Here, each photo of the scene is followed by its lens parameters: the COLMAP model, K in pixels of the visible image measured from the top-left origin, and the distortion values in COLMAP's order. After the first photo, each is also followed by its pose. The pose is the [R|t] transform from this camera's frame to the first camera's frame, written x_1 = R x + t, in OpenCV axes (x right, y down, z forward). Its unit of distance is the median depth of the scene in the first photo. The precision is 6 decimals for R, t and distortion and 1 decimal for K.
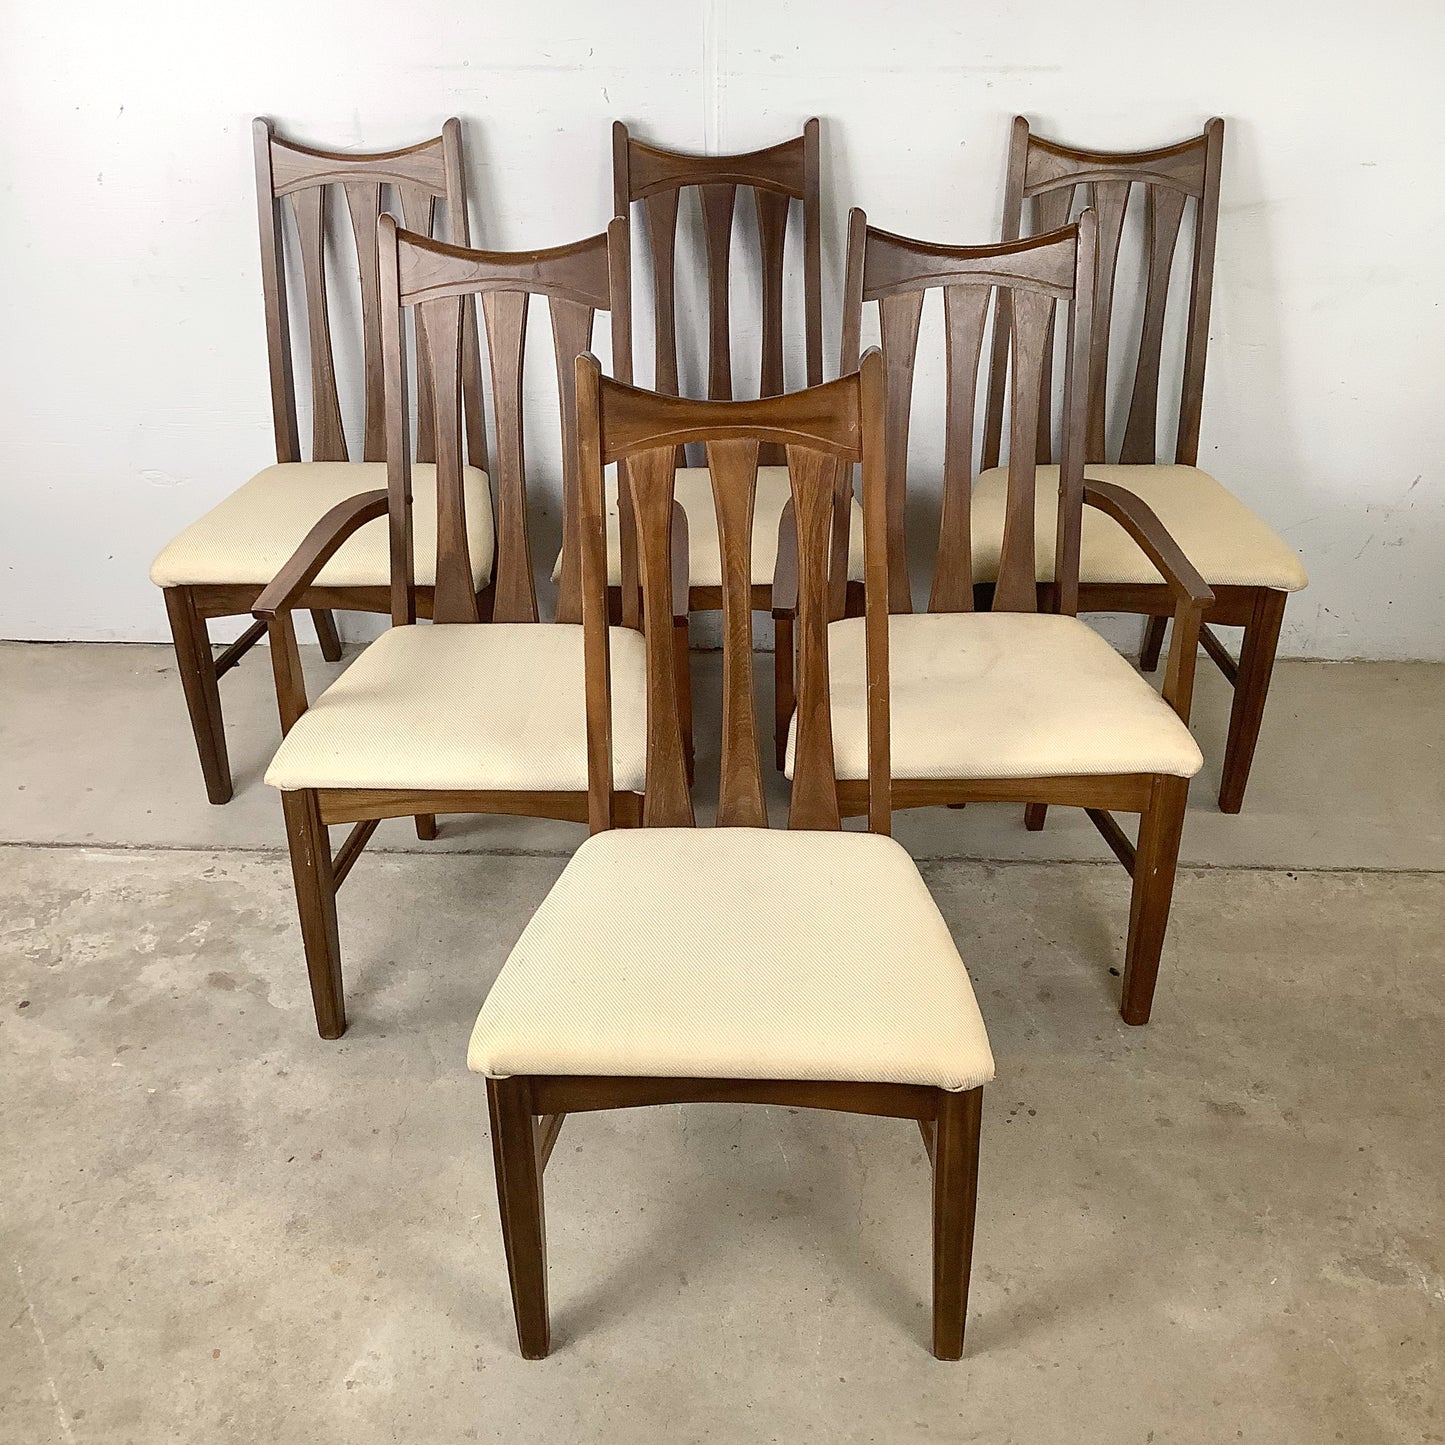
lens RADIAL K [[1722.4, 0, 719.3], [0, 1722.4, 733.2], [0, 0, 1]] dist [0.013941, 0.000000]
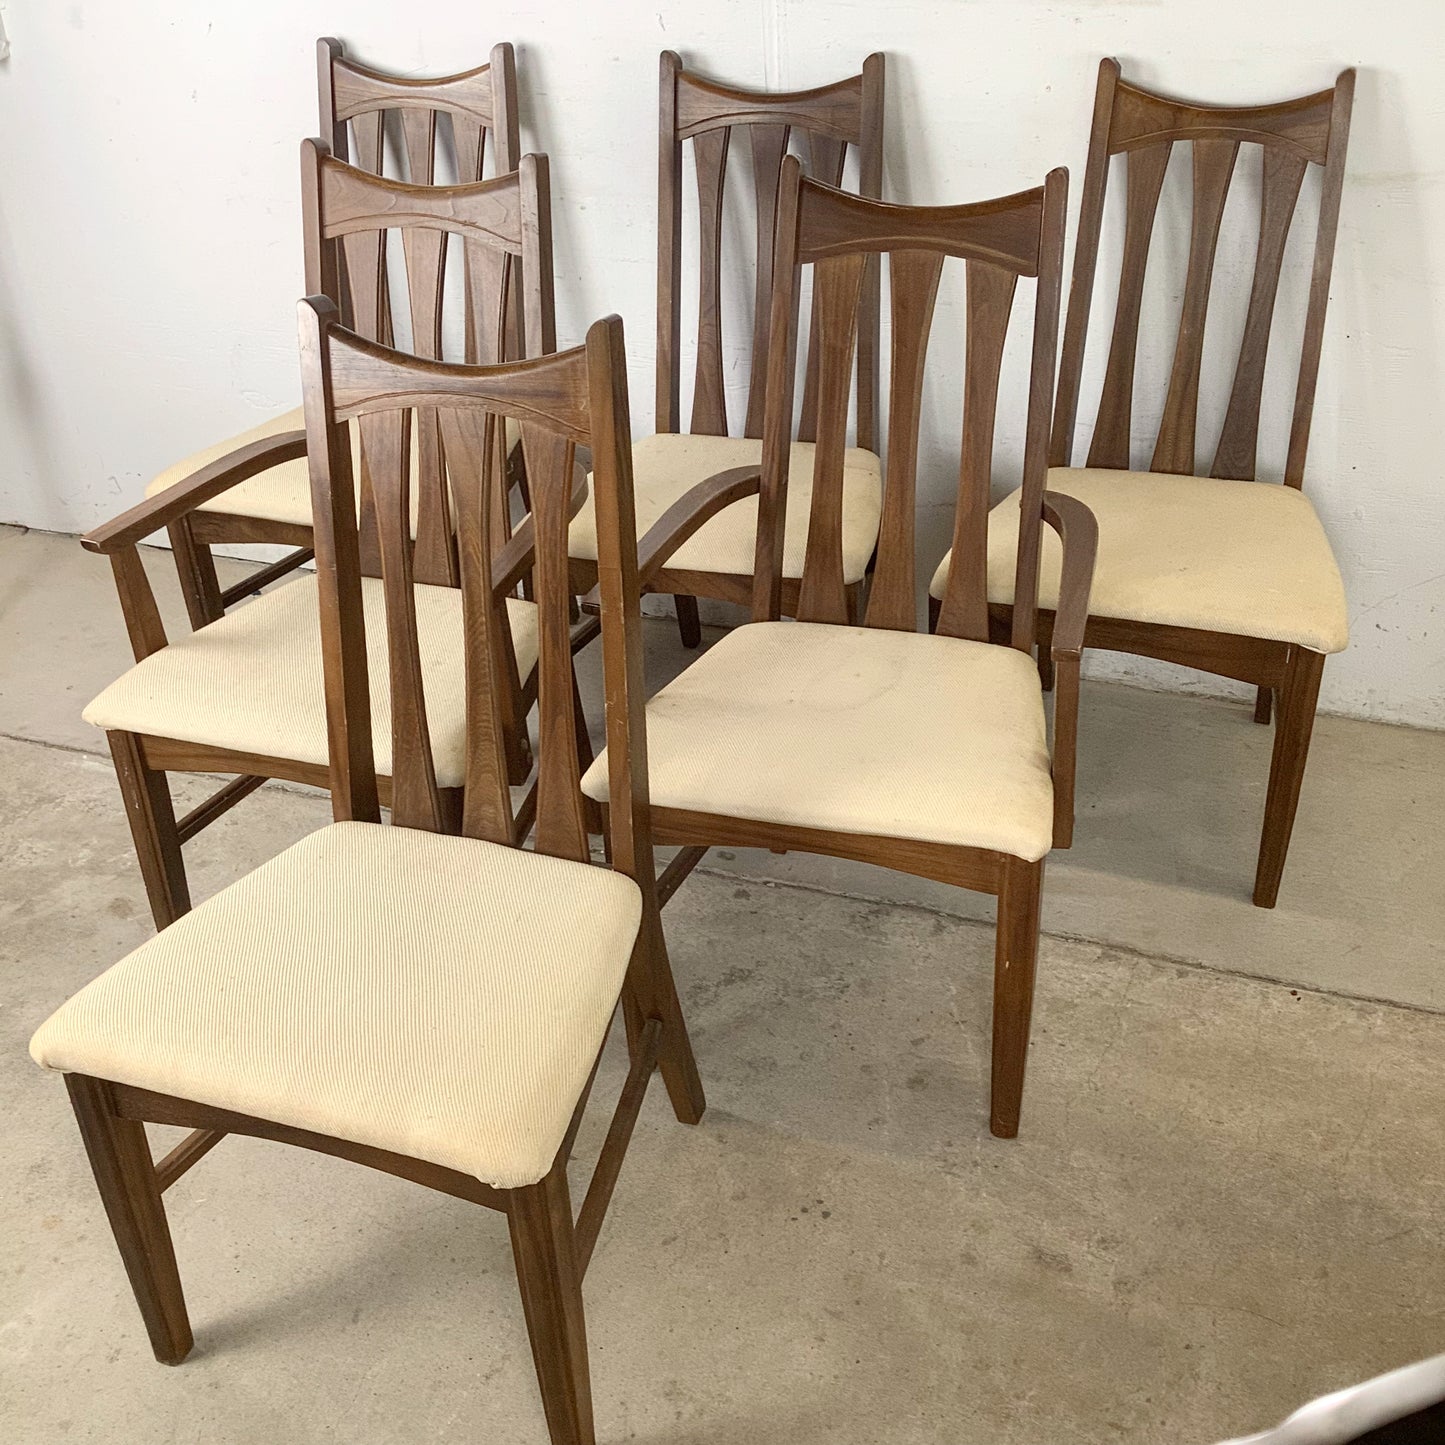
lens RADIAL K [[1722.4, 0, 735.2], [0, 1722.4, 734.7], [0, 0, 1]] dist [0.013941, 0.000000]
pose [[0.951304, 0.137872, -0.275703, 0.302018], [-0.129936, 0.990411, 0.046941, -0.046913], [0.279531, -0.008832, 0.960096, 0.138937]]
